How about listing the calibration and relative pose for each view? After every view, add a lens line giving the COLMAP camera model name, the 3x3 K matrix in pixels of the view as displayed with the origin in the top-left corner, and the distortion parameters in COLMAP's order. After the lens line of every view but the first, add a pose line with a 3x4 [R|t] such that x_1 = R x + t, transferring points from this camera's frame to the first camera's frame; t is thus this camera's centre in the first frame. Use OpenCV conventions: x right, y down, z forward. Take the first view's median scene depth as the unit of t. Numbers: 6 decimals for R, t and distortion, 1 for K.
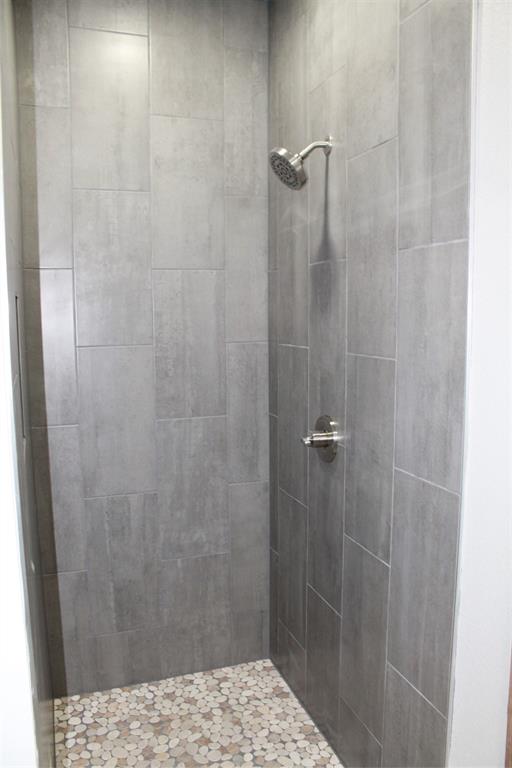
lens RADIAL K [[641.4, 0, 259.3], [0, 641.4, 387.4], [0, 0, 1]] dist [-0.162540, 0.132039]
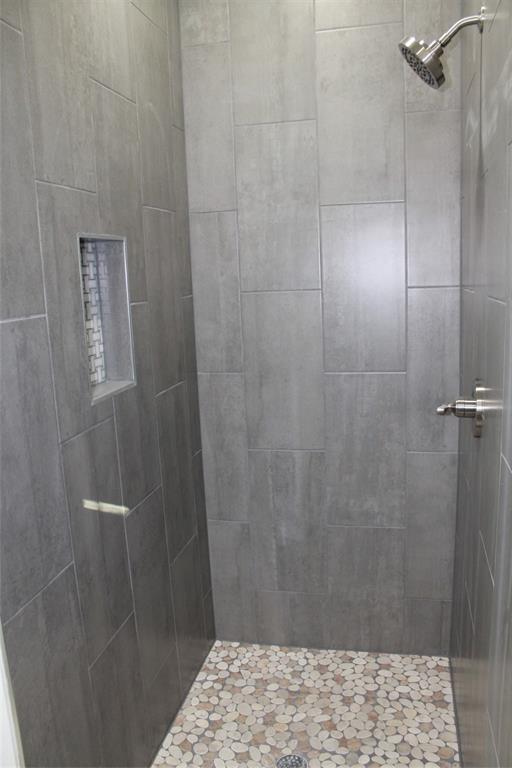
lens RADIAL K [[641.4, 0, 251.6], [0, 641.4, 389.9], [0, 0, 1]] dist [-0.162540, 0.132039]
pose [[0.845498, 0.070790, -0.529266, 0.240382], [-0.030127, 0.995919, 0.085078, 0.000687], [0.533128, -0.055988, 0.844180, 0.172437]]
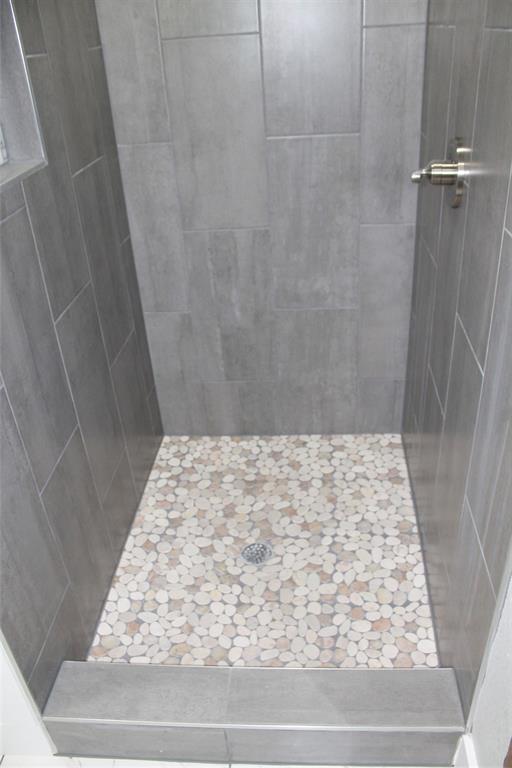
lens RADIAL K [[641.4, 0, 253.1], [0, 641.4, 393.7], [0, 0, 1]] dist [-0.162540, 0.132039]
pose [[0.911106, 0.171626, -0.374741, 0.170359], [0.003187, 0.906224, 0.422786, 0.010951], [0.412160, -0.386397, 0.825119, 0.236474]]
